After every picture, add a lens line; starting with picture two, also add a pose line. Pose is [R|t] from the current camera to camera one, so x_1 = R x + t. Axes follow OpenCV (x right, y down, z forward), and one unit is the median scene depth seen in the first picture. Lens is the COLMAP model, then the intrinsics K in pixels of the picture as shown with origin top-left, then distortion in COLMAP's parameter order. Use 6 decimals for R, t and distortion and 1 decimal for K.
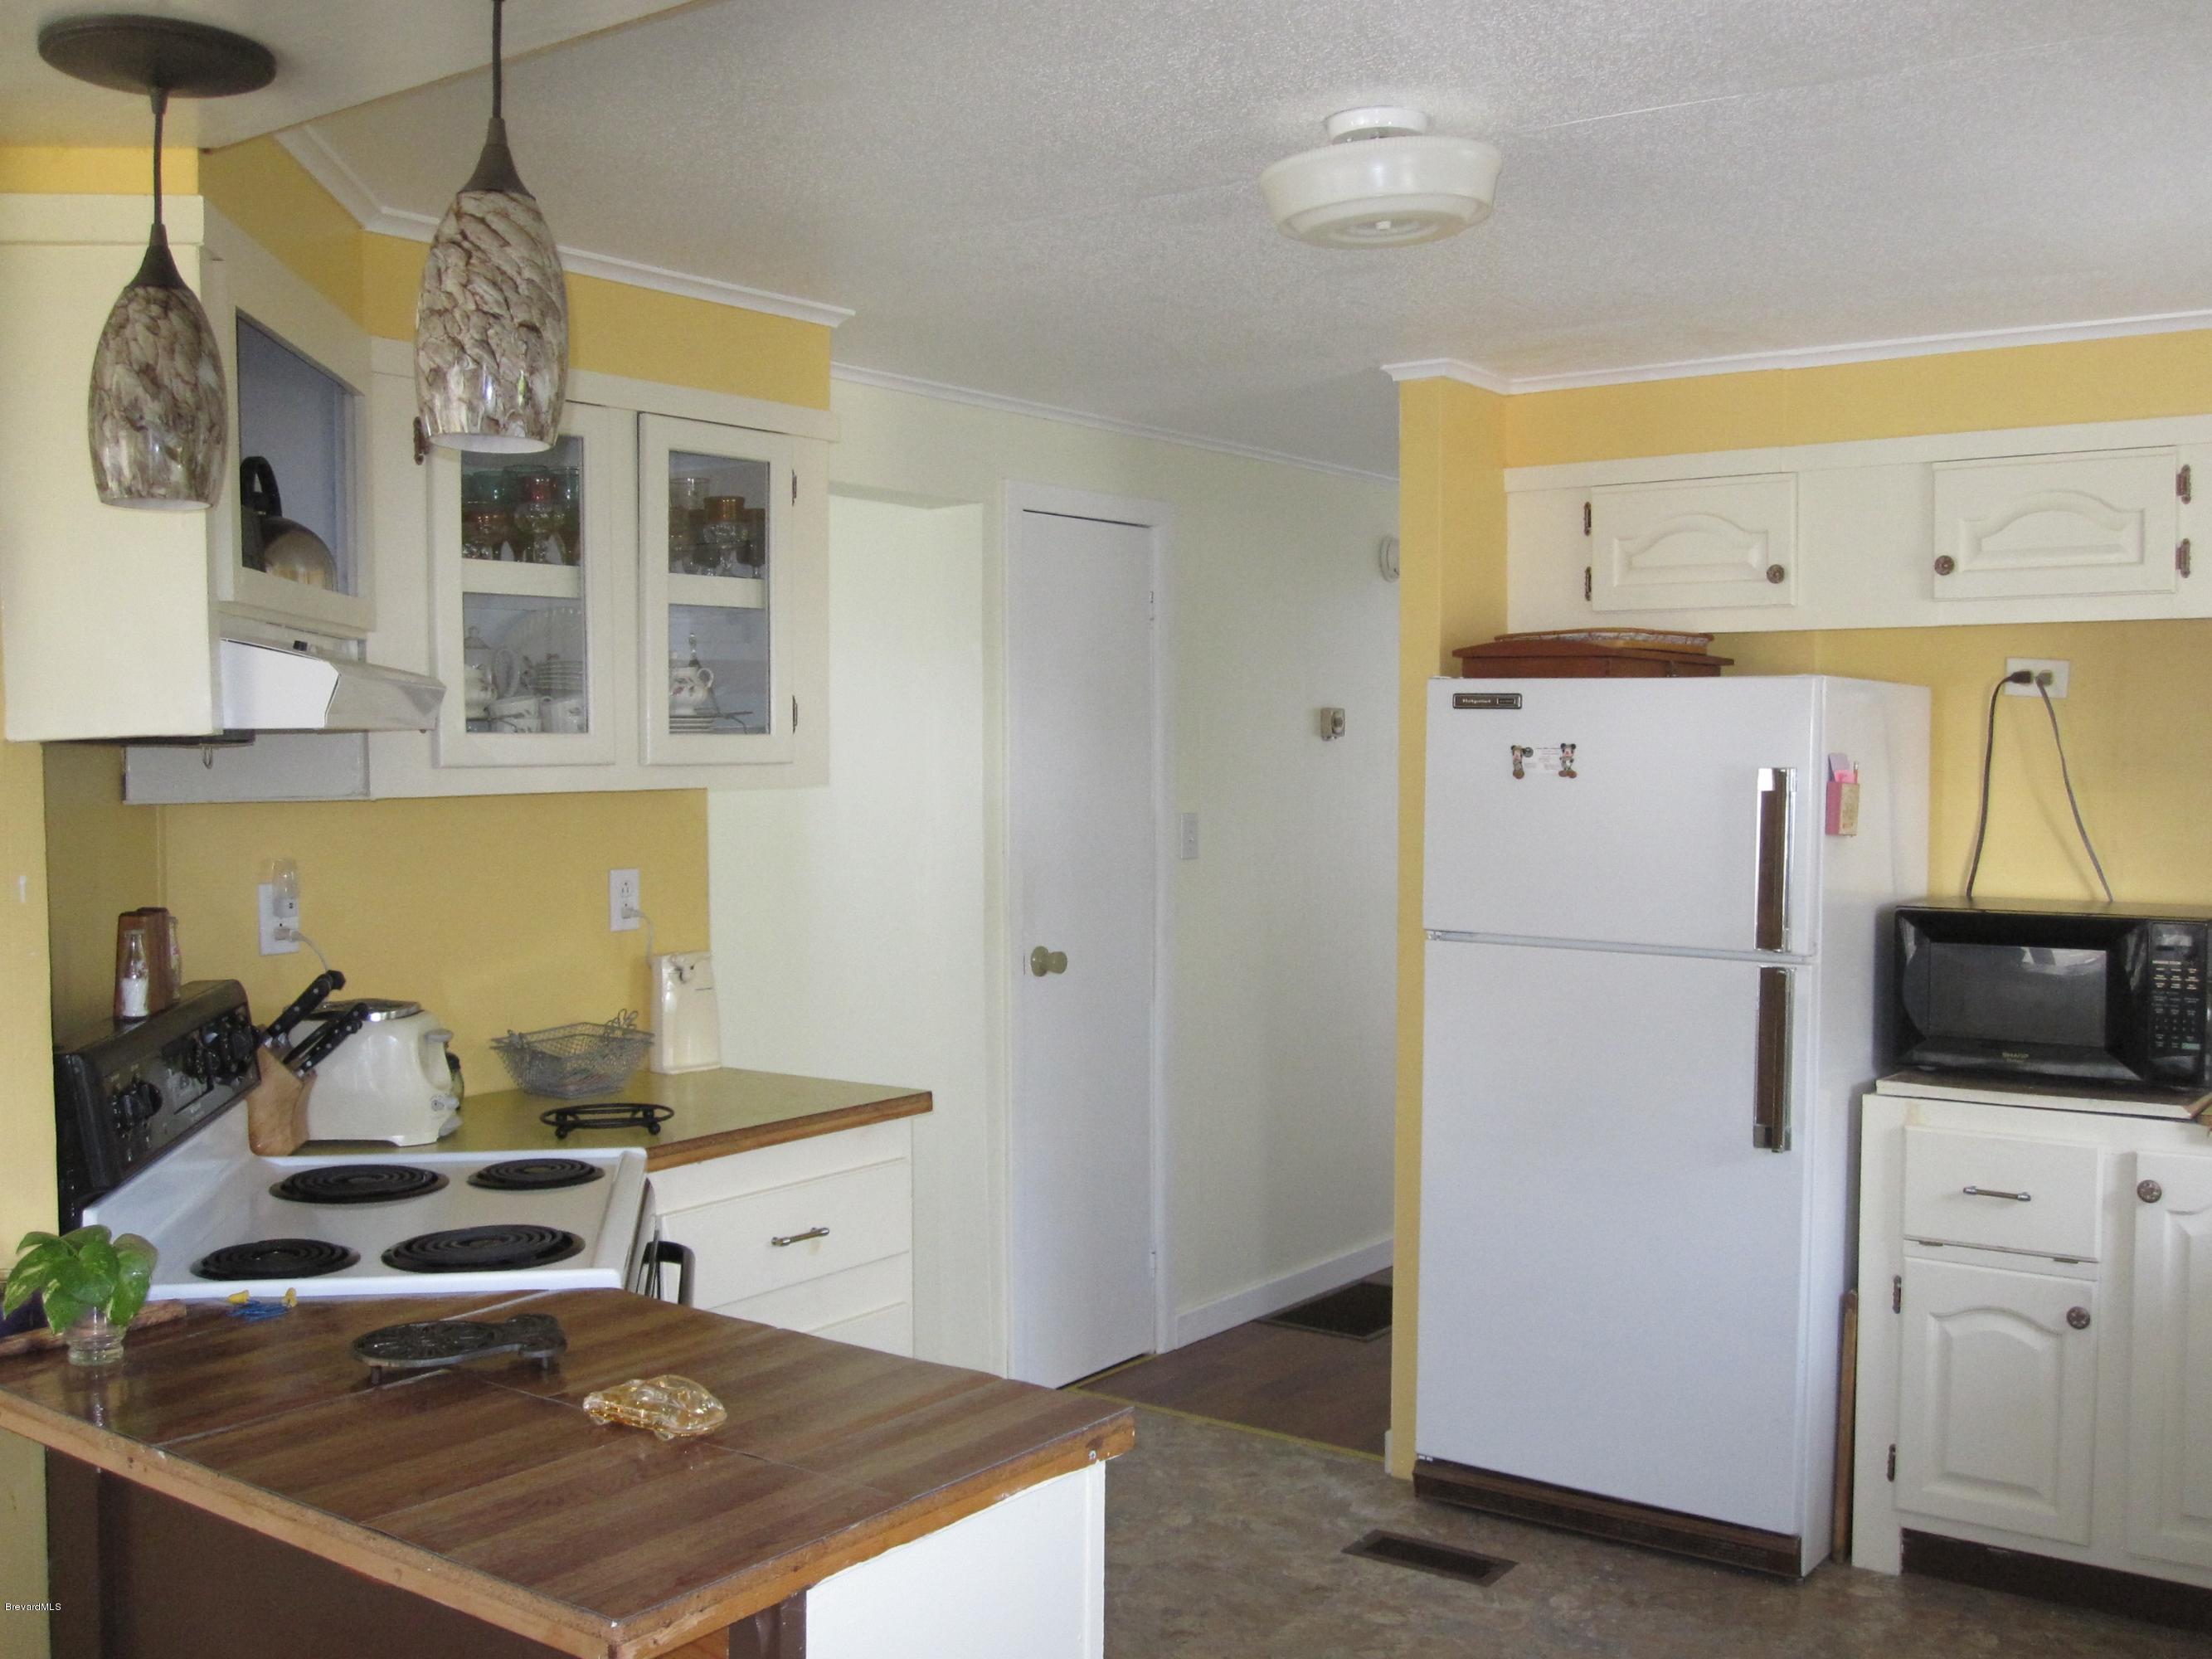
lens RADIAL K [[2178.2, 0, 1106.0], [0, 2178.2, 829.5], [0, 0, 1]] dist [-0.078748, 0.070093]
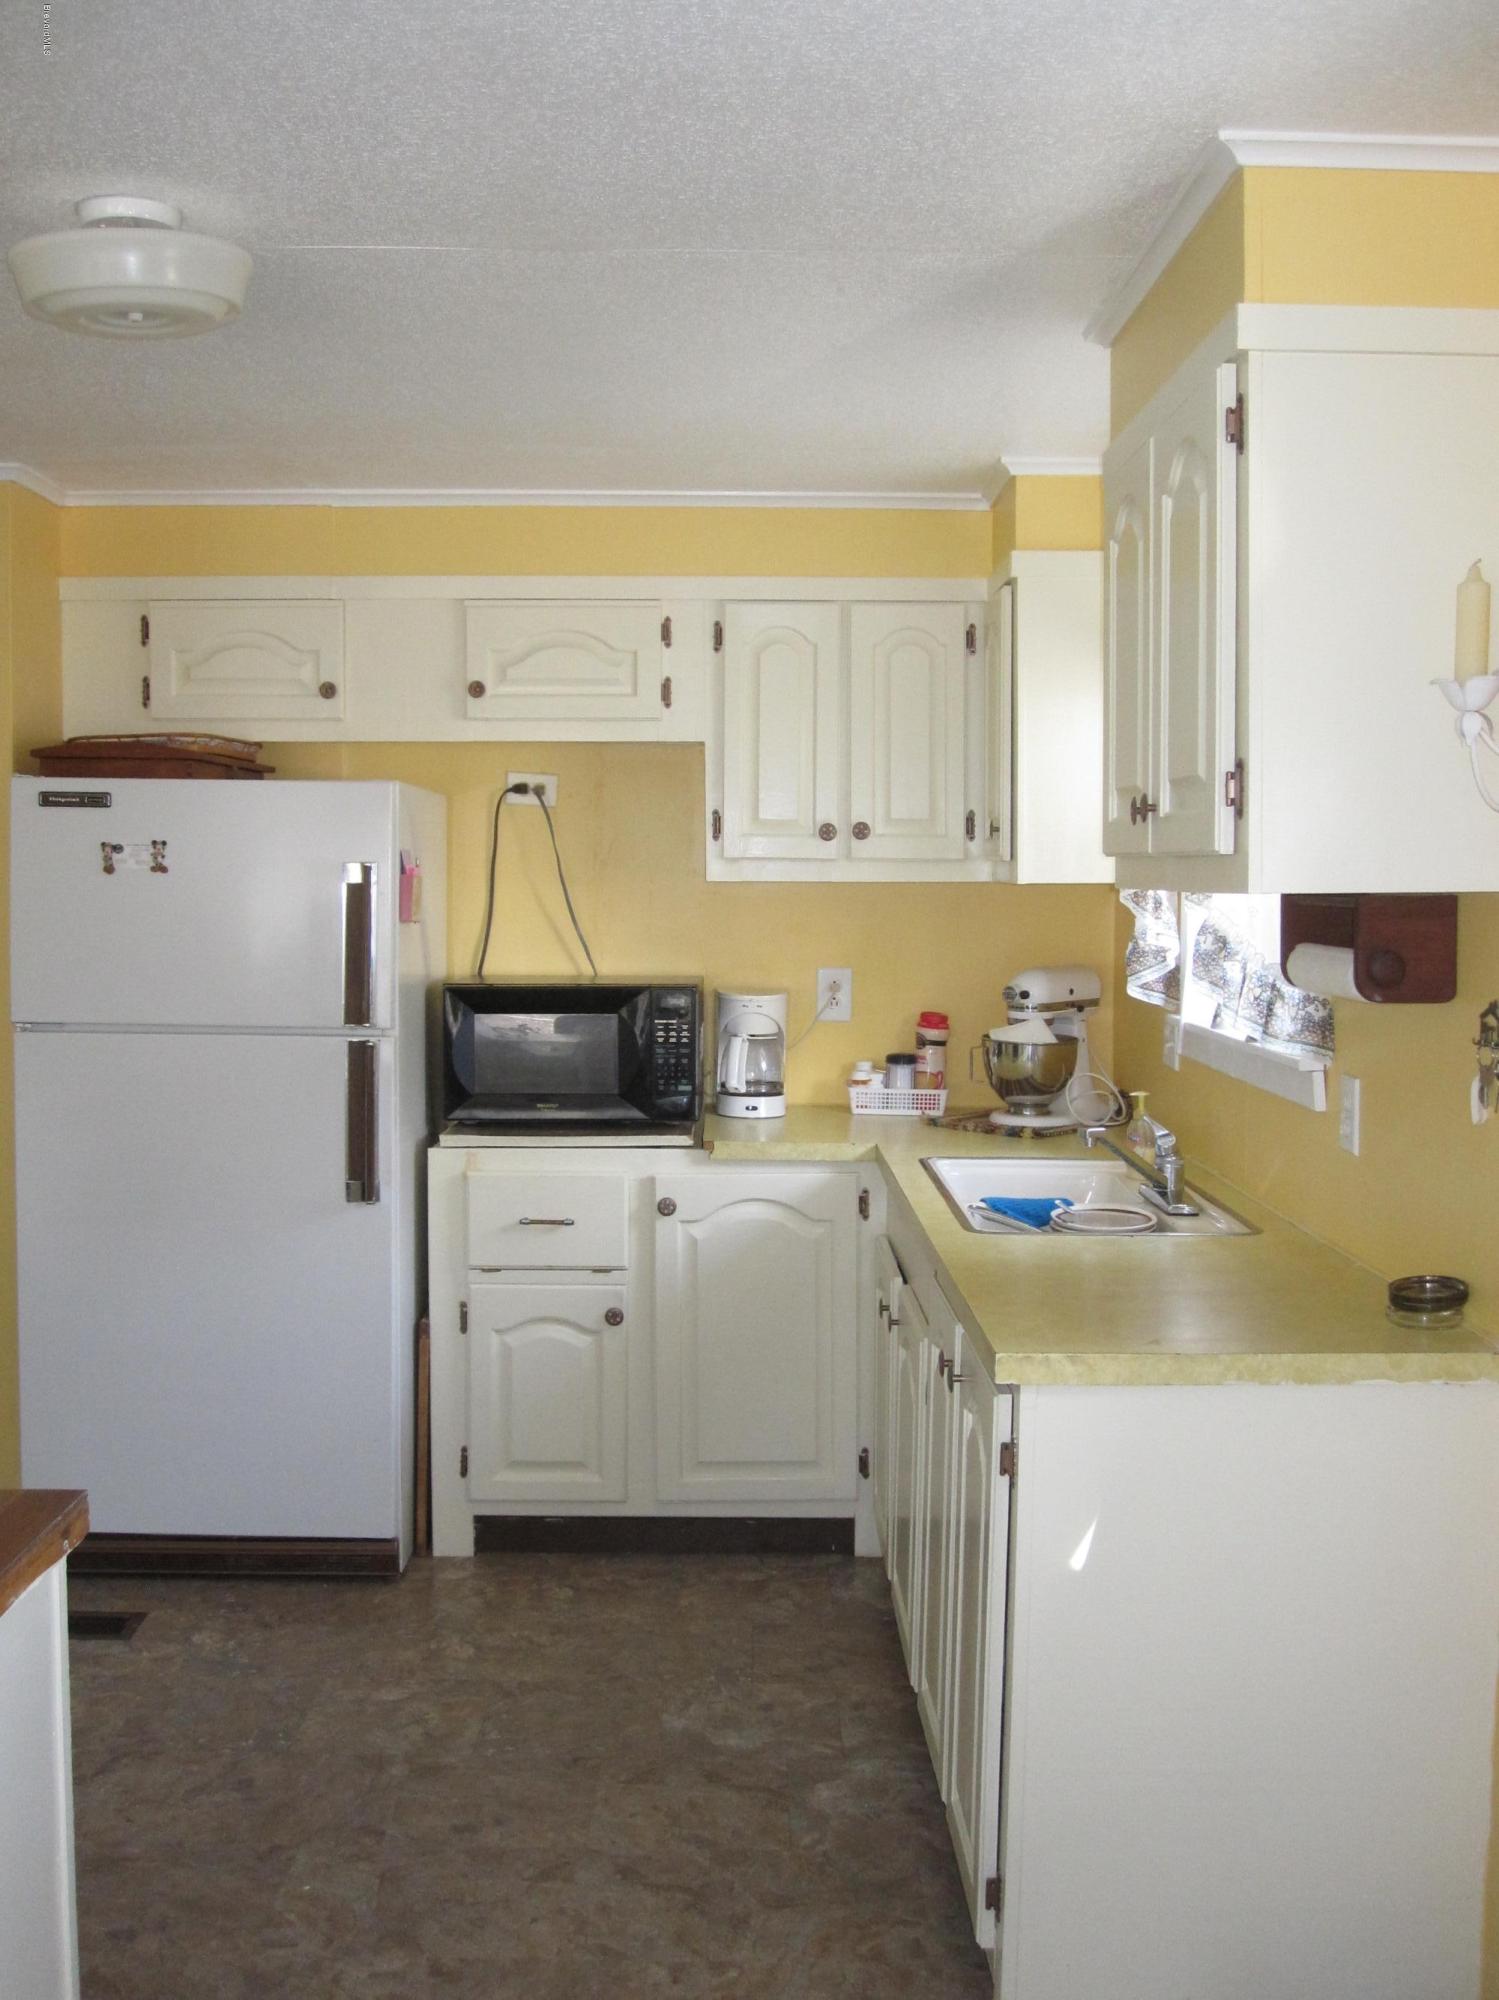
lens RADIAL K [[1969.3, 0, 749.5], [0, 1969.3, 1000.0], [0, 0, 1]] dist [-0.078748, 0.070093]
pose [[0.804231, -0.036024, 0.593225, -0.129481], [0.017938, 0.999178, 0.036357, 0.009138], [-0.594047, -0.018598, 0.804216, 0.059729]]
